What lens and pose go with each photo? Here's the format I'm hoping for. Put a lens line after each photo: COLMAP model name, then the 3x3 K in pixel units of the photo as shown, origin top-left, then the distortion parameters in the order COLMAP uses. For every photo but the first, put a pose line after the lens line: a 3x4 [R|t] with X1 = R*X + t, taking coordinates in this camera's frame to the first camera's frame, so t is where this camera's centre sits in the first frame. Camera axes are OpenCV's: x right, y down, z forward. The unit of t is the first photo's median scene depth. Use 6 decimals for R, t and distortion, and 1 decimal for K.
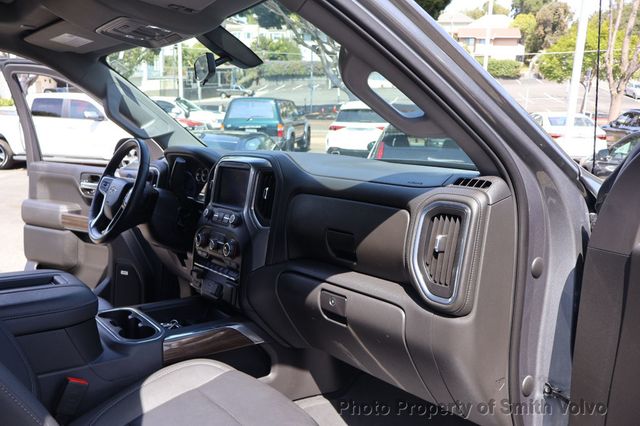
lens RADIAL K [[538.7, 0, 318.7], [0, 538.7, 215.8], [0, 0, 1]] dist [0.006246, -0.014806]
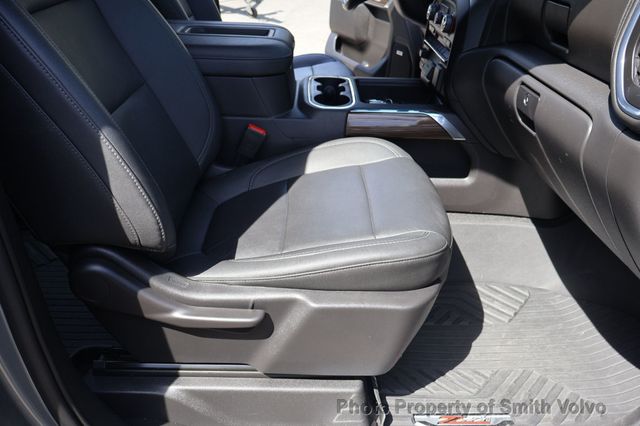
lens RADIAL K [[538.7, 0, 319.9], [0, 538.7, 210.7], [0, 0, 1]] dist [0.006246, -0.014806]
pose [[0.805197, 0.285707, -0.519642, 0.232763], [-0.090374, 0.925170, 0.368636, 0.050058], [0.586080, -0.249863, 0.770765, 0.204831]]
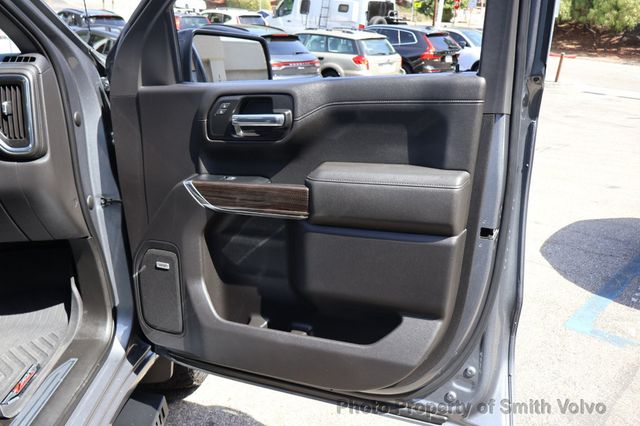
lens RADIAL K [[538.7, 0, 321.6], [0, 538.7, 214.3], [0, 0, 1]] dist [0.006246, -0.014806]
pose [[0.584421, -0.274066, 0.763767, -0.310358], [0.141535, 0.961237, 0.236625, 0.075735], [-0.799012, -0.030189, 0.600557, -0.314974]]
